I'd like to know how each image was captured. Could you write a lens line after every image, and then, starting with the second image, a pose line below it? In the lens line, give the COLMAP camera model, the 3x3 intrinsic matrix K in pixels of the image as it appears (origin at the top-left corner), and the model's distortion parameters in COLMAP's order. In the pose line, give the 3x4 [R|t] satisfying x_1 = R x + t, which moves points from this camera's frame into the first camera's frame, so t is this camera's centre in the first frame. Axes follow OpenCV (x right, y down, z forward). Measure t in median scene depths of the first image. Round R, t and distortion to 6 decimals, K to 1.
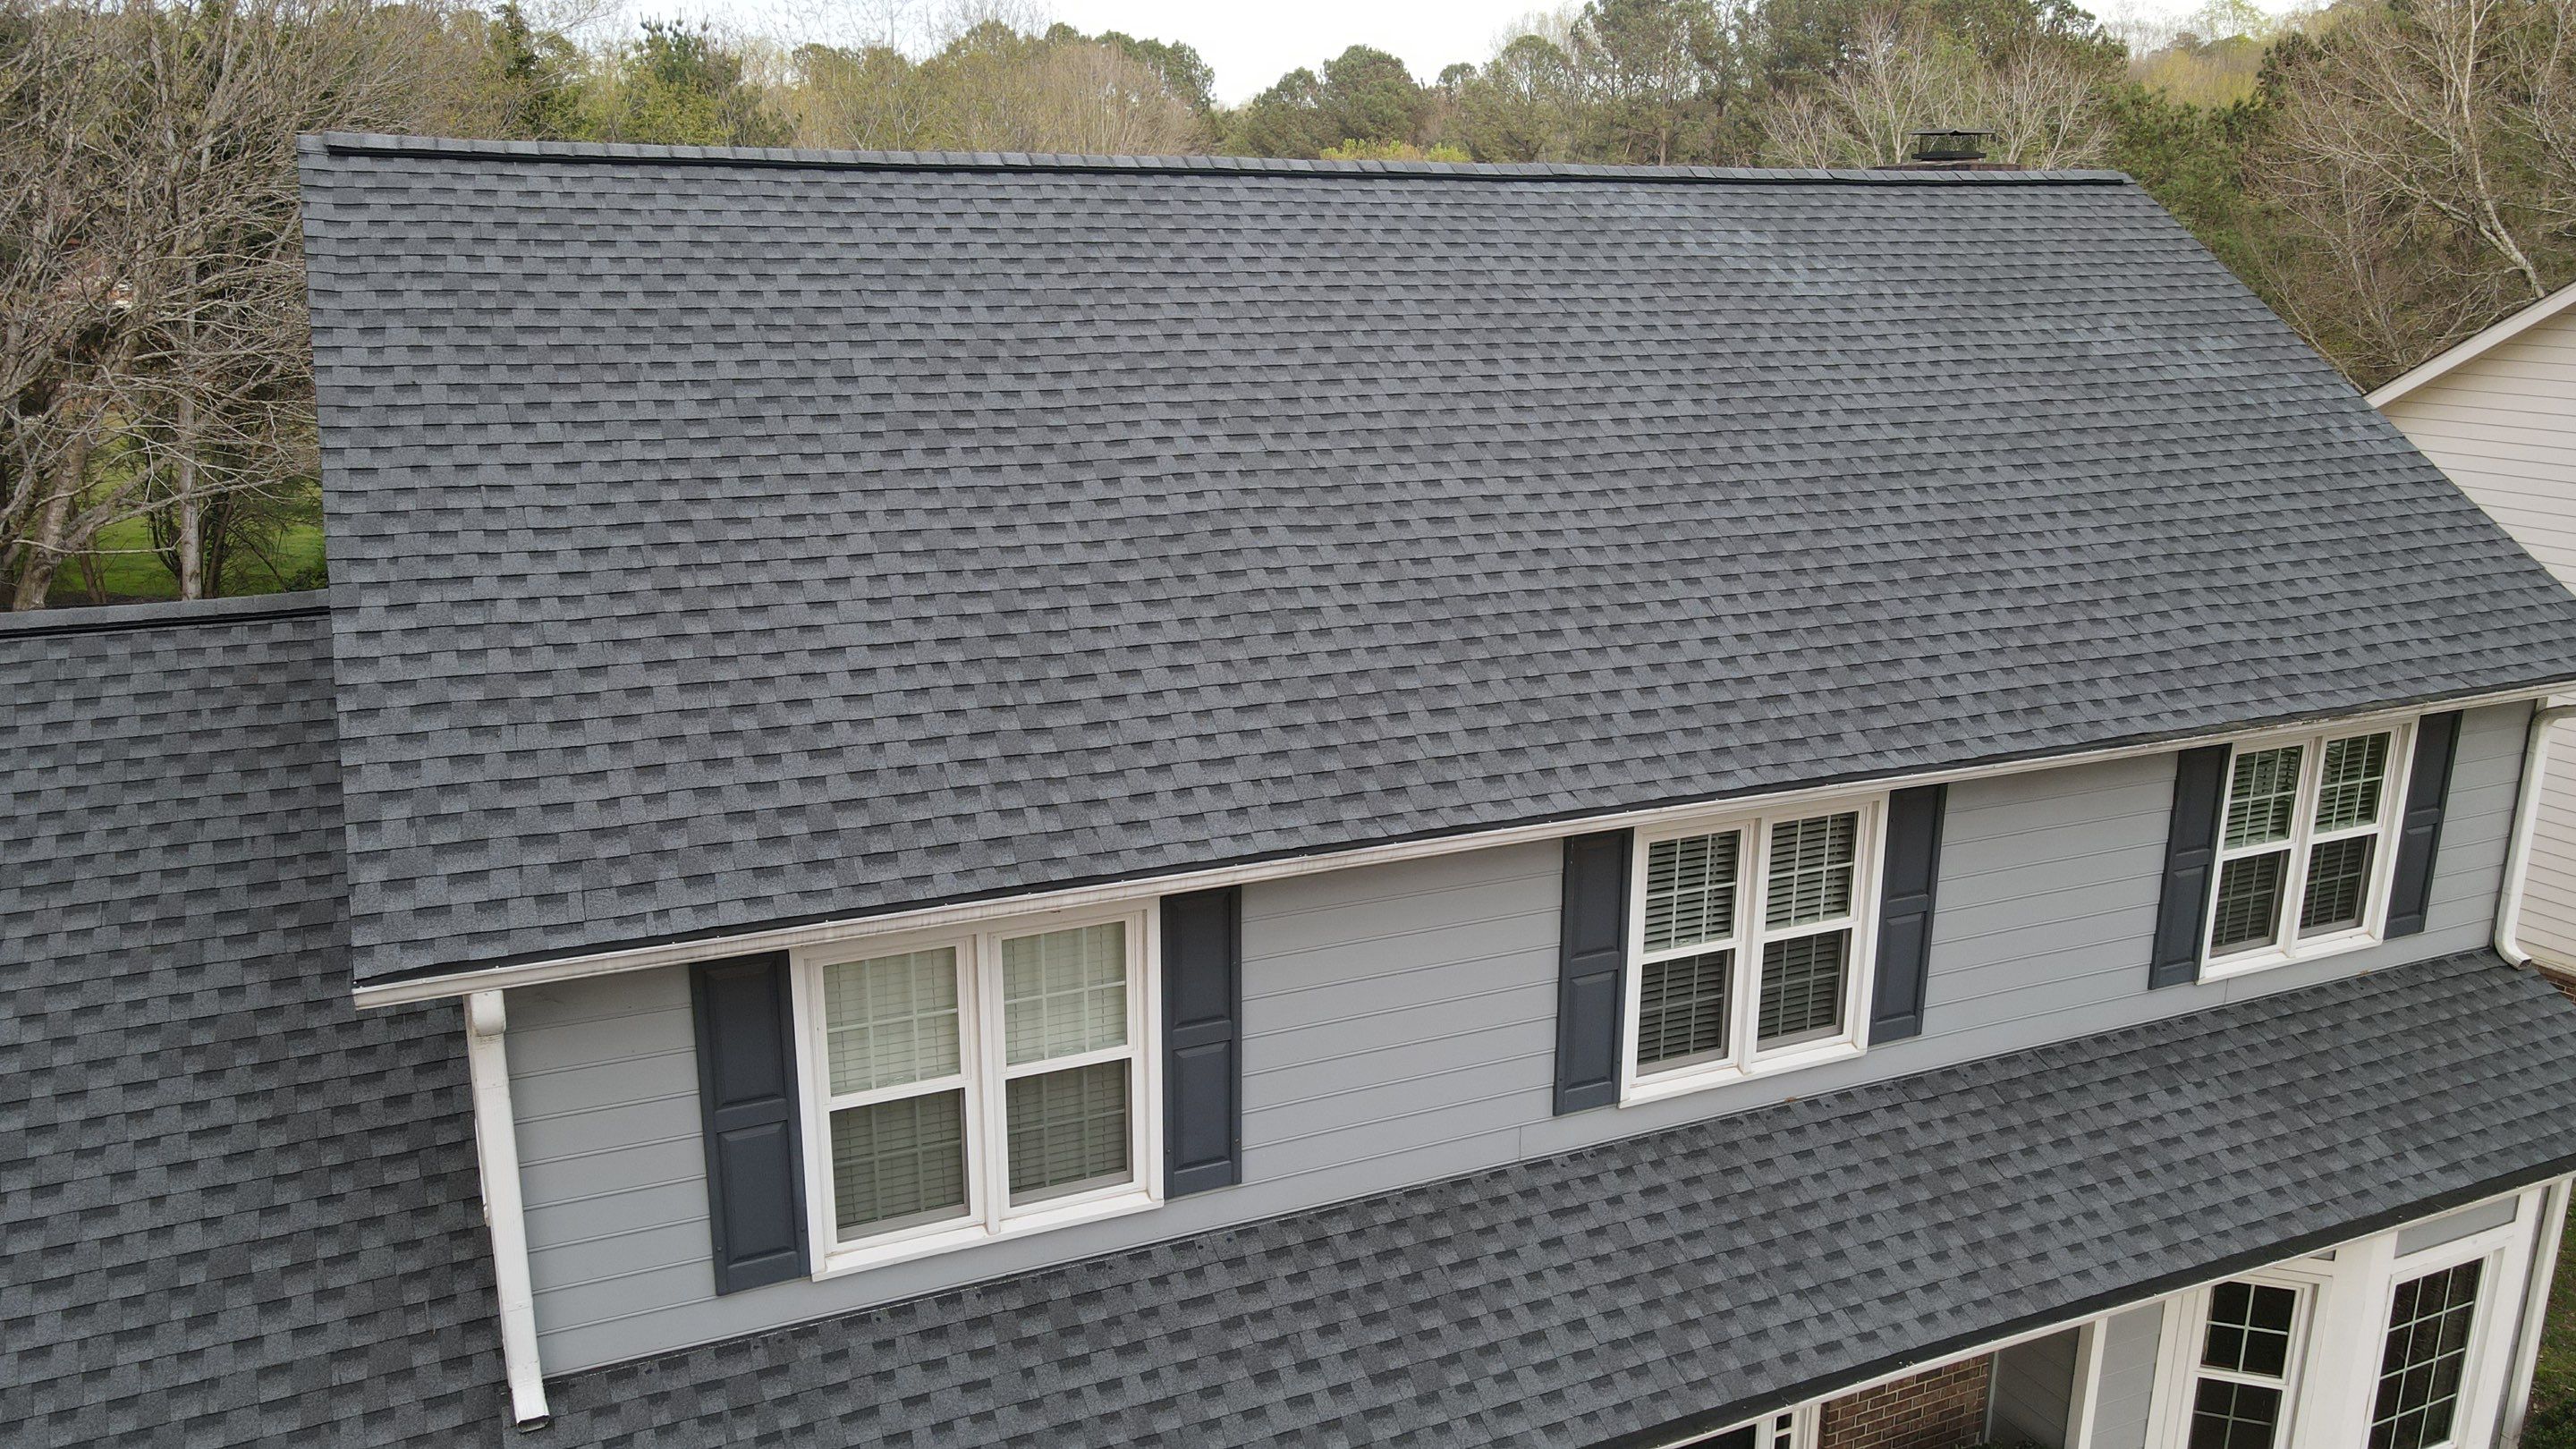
lens RADIAL K [[1913.0, 0, 1291.7], [0, 1913.0, 718.3], [0, 0, 1]] dist [-0.006229, 0.029694]
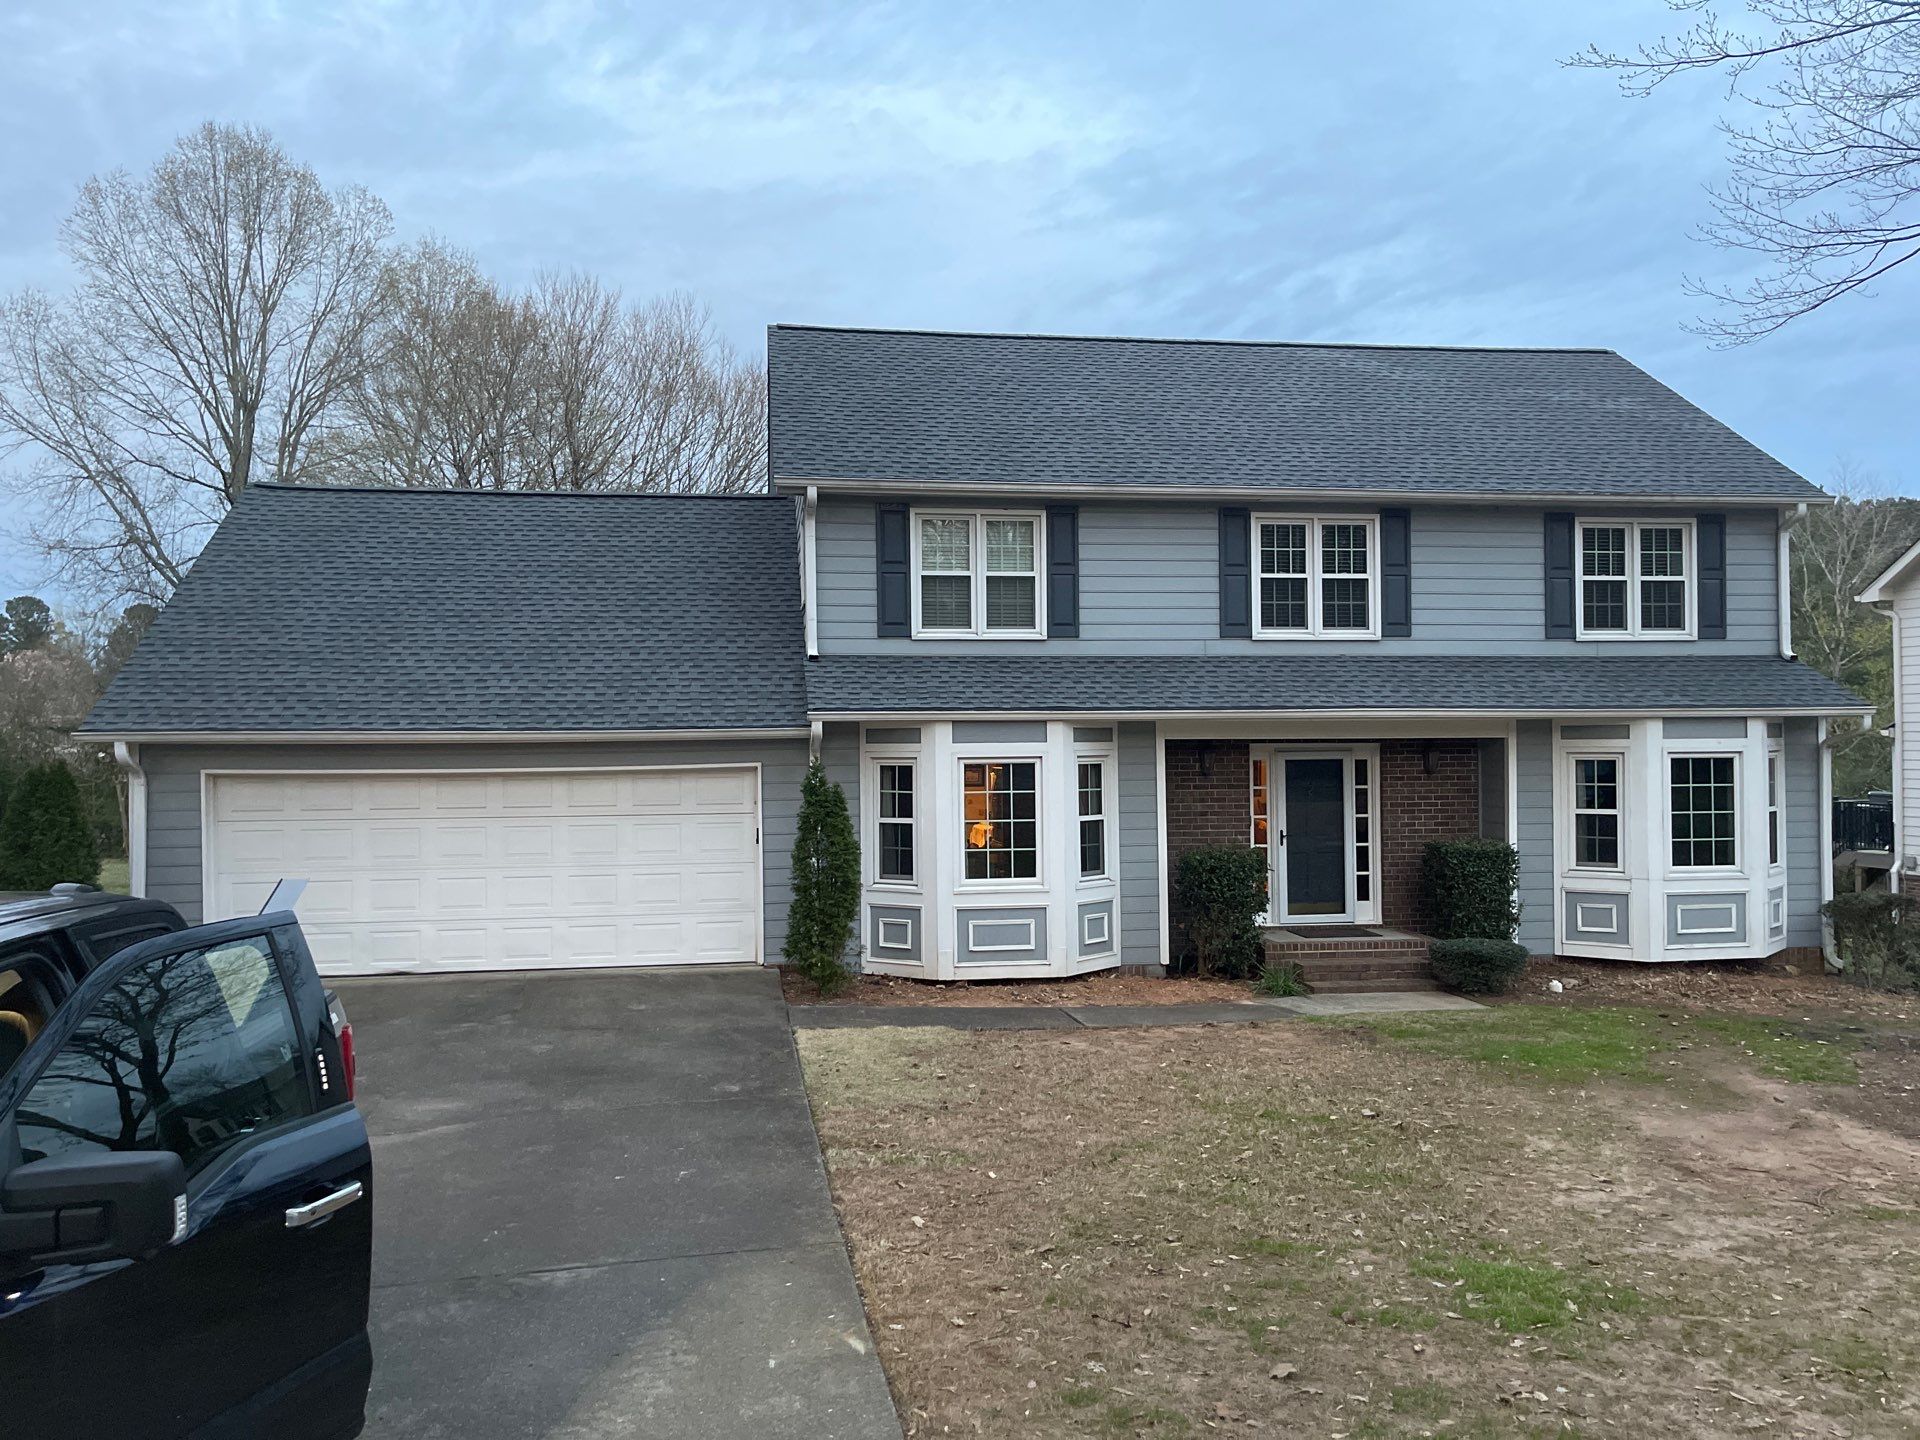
lens RADIAL K [[1468.0, 0, 958.3], [0, 1468.0, 718.7], [0, 0, 1]] dist [0.046179, -0.010511]
pose [[0.958724, -0.018983, -0.283702, 0.370831], [-0.058593, 0.963164, -0.262452, 0.871762], [0.278234, 0.268243, 0.922297, -0.805642]]
